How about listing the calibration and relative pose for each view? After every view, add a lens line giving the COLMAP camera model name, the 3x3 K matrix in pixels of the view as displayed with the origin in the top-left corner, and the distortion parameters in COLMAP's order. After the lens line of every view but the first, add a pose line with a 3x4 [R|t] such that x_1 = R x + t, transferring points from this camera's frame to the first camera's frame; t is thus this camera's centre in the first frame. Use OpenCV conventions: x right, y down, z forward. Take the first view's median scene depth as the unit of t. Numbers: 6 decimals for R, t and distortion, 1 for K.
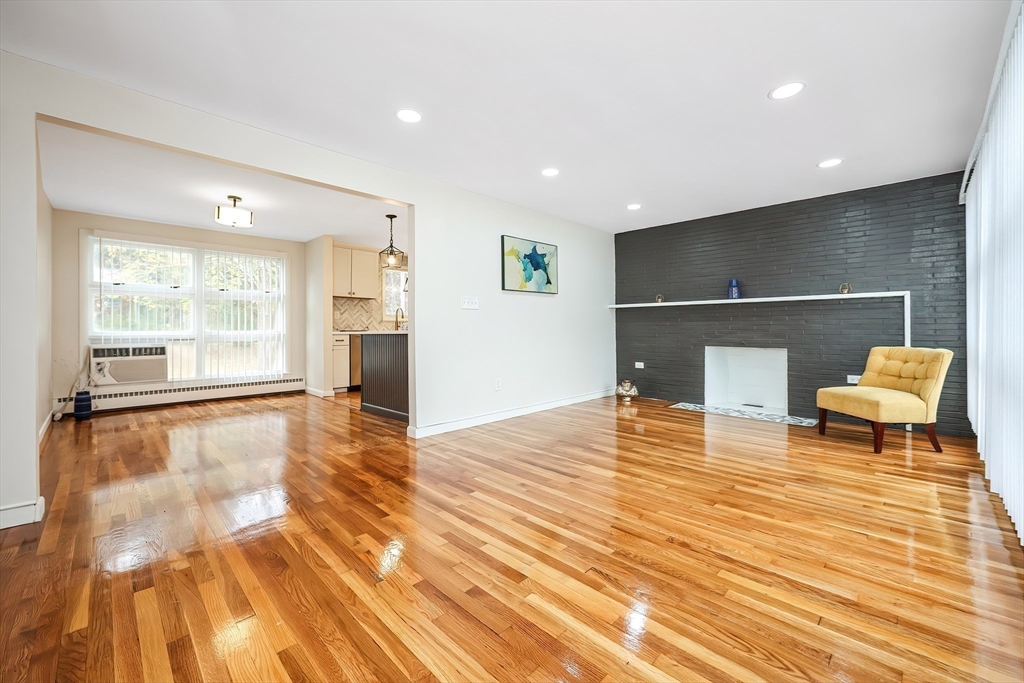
lens RADIAL K [[419.1, 0, 520.5], [0, 419.1, 336.2], [0, 0, 1]] dist [-0.006519, 0.000100]
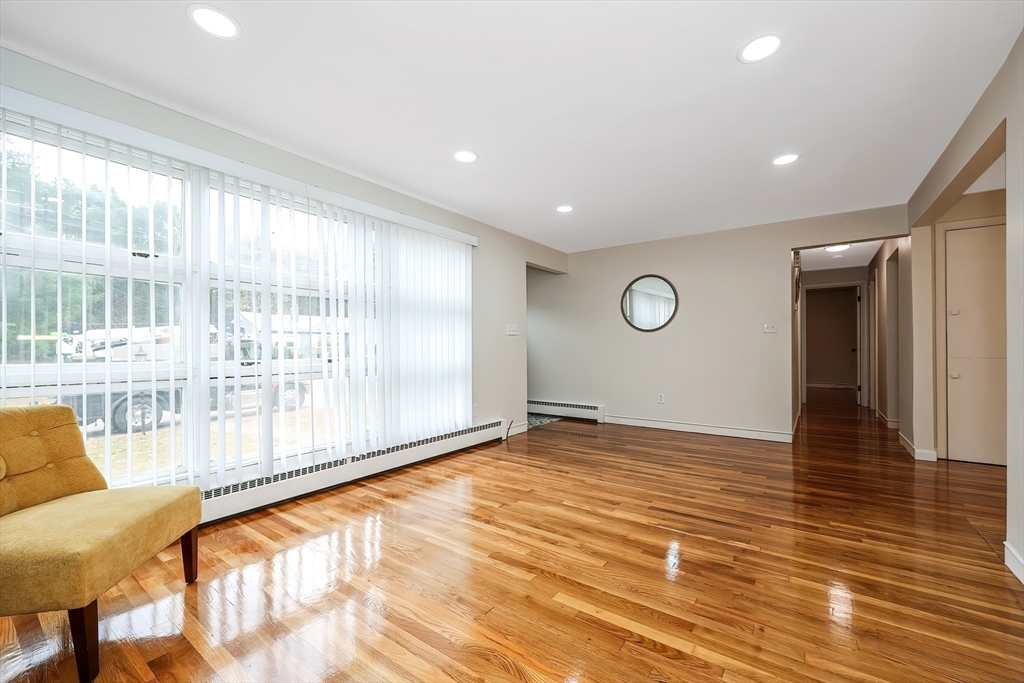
lens RADIAL K [[419.1, 0, 515.1], [0, 419.1, 342.0], [0, 0, 1]] dist [-0.006519, 0.000100]
pose [[-0.989973, 0.010893, -0.140836, 0.734359], [0.009652, 0.999908, 0.009487, -0.074703], [0.140926, 0.008032, -0.989987, 2.434309]]
